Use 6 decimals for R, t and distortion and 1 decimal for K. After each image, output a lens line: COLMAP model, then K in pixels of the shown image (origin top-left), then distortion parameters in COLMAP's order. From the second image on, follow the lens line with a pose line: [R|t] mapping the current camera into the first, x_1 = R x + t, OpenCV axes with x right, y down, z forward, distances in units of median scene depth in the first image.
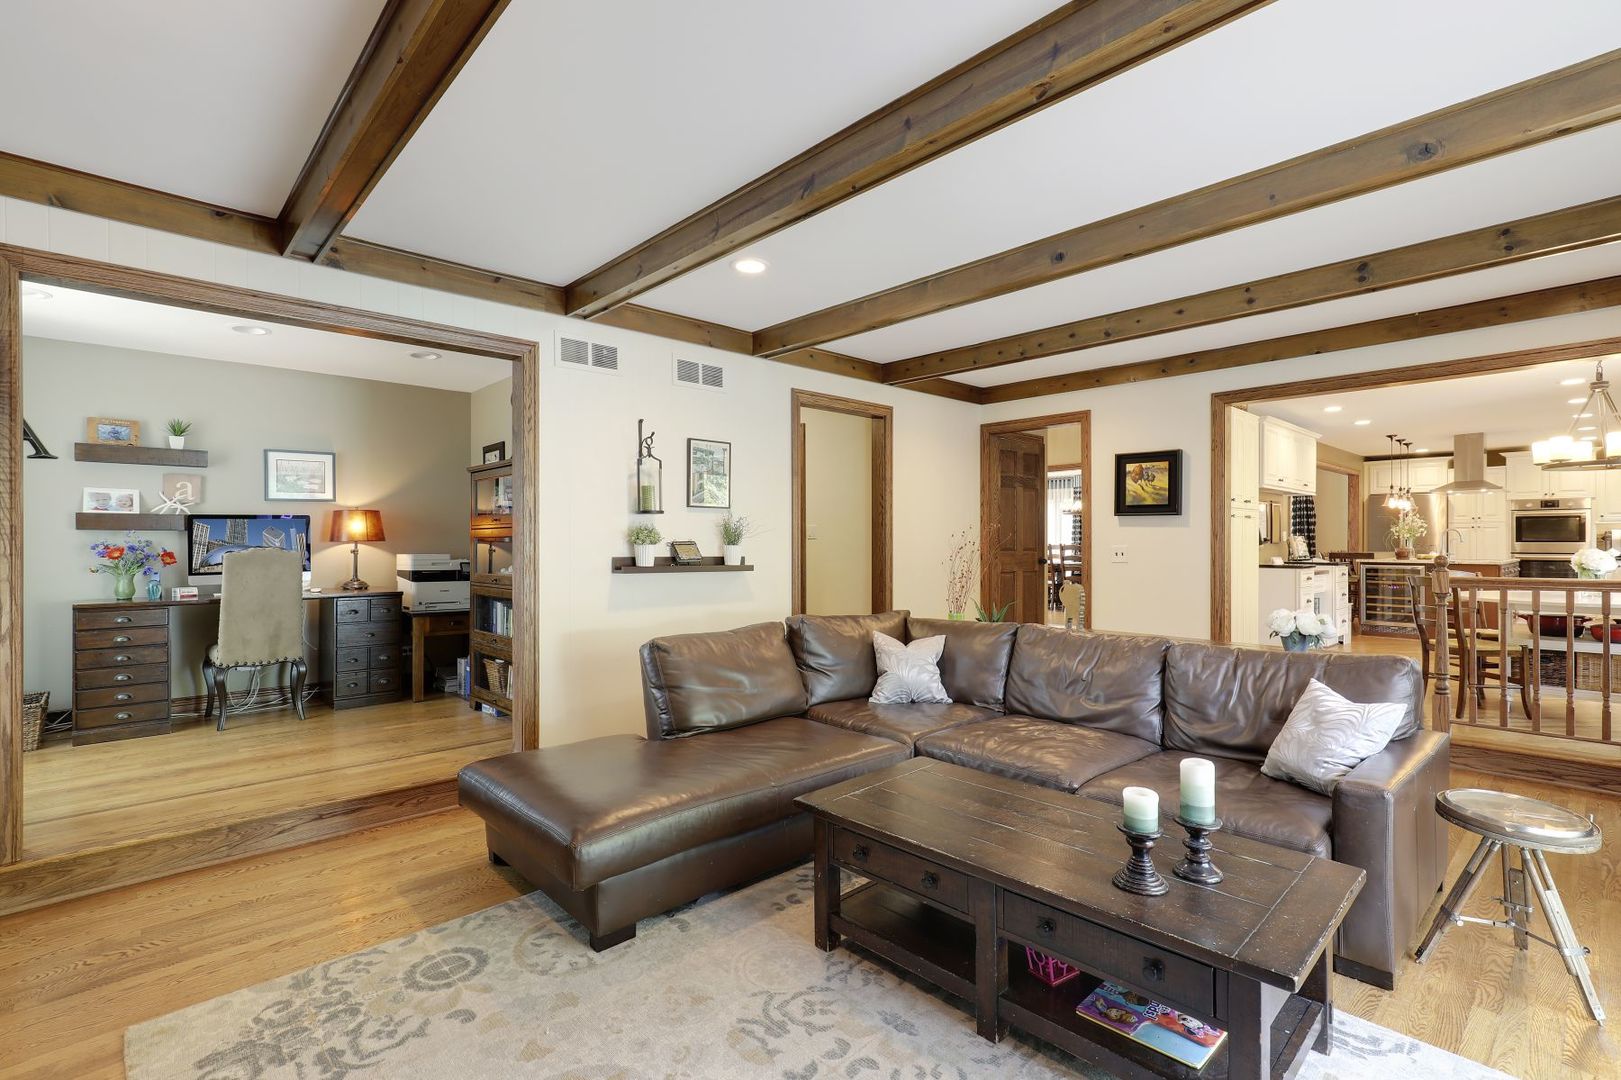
lens RADIAL K [[742.1, 0, 807.7], [0, 742.1, 540.6], [0, 0, 1]] dist [-0.000590, 0.000041]
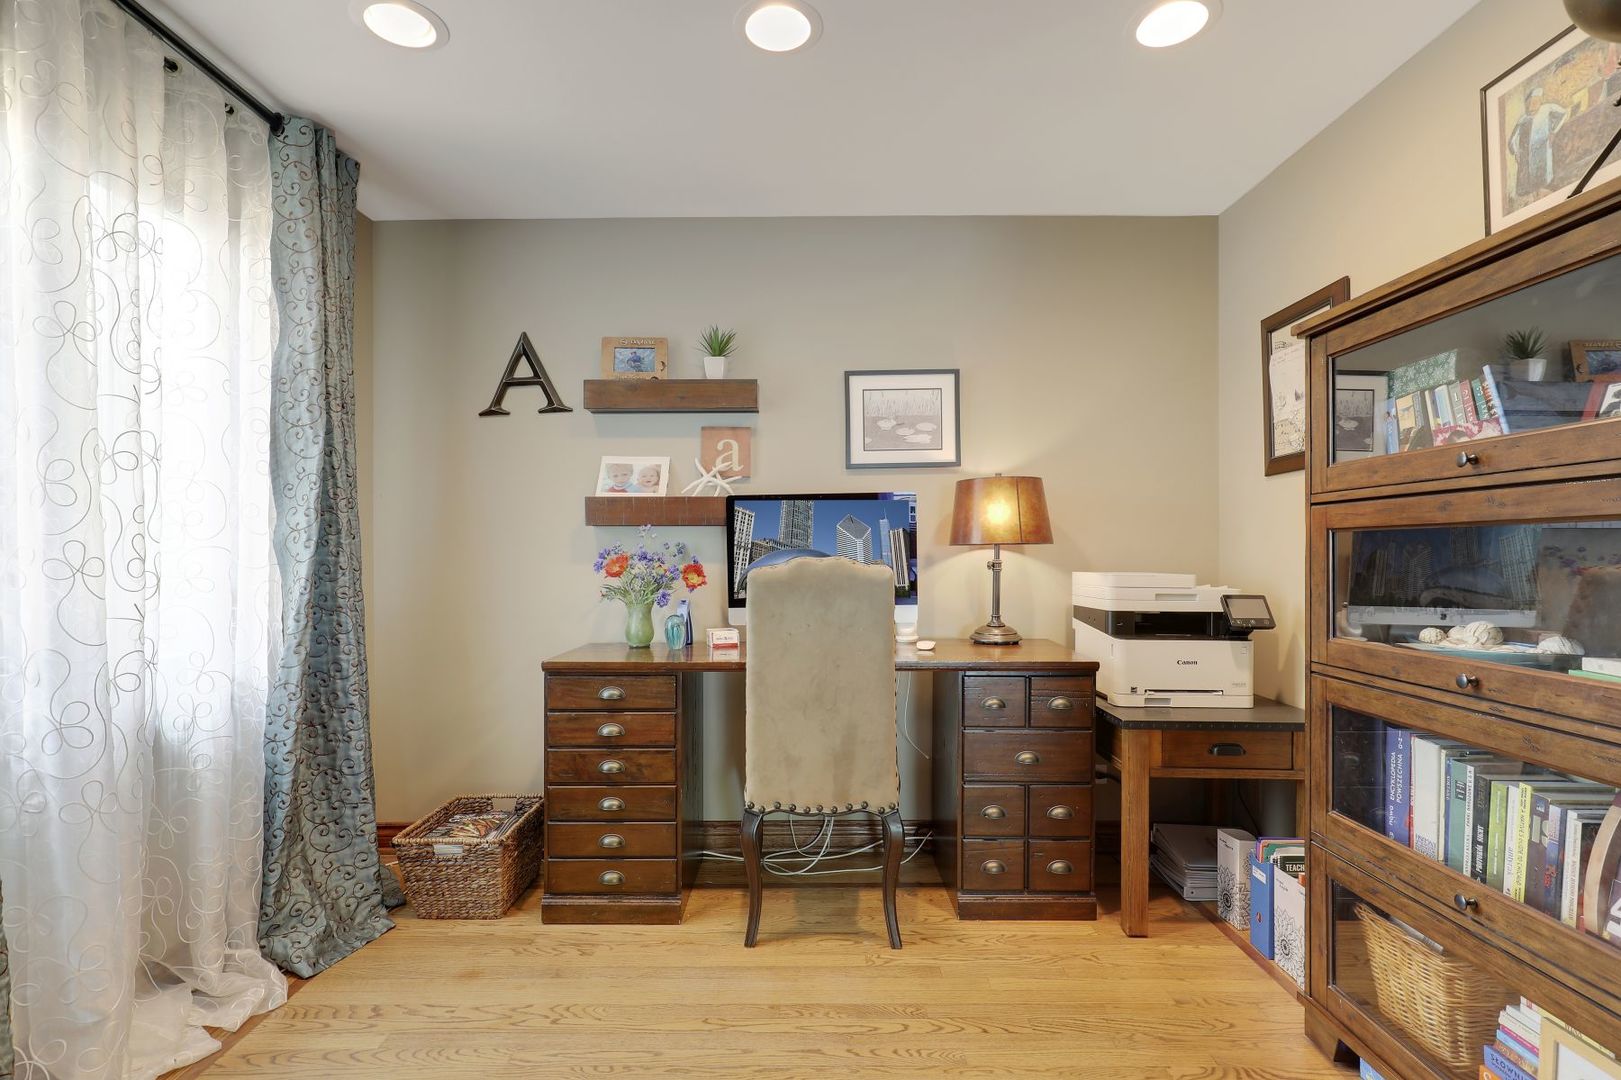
lens RADIAL K [[742.1, 0, 809.1], [0, 742.1, 545.2], [0, 0, 1]] dist [-0.000590, 0.000041]
pose [[0.715586, -0.005255, -0.698505, -0.406659], [0.004528, 0.999986, -0.002885, 0.003083], [0.698510, -0.001099, 0.715599, 0.644220]]
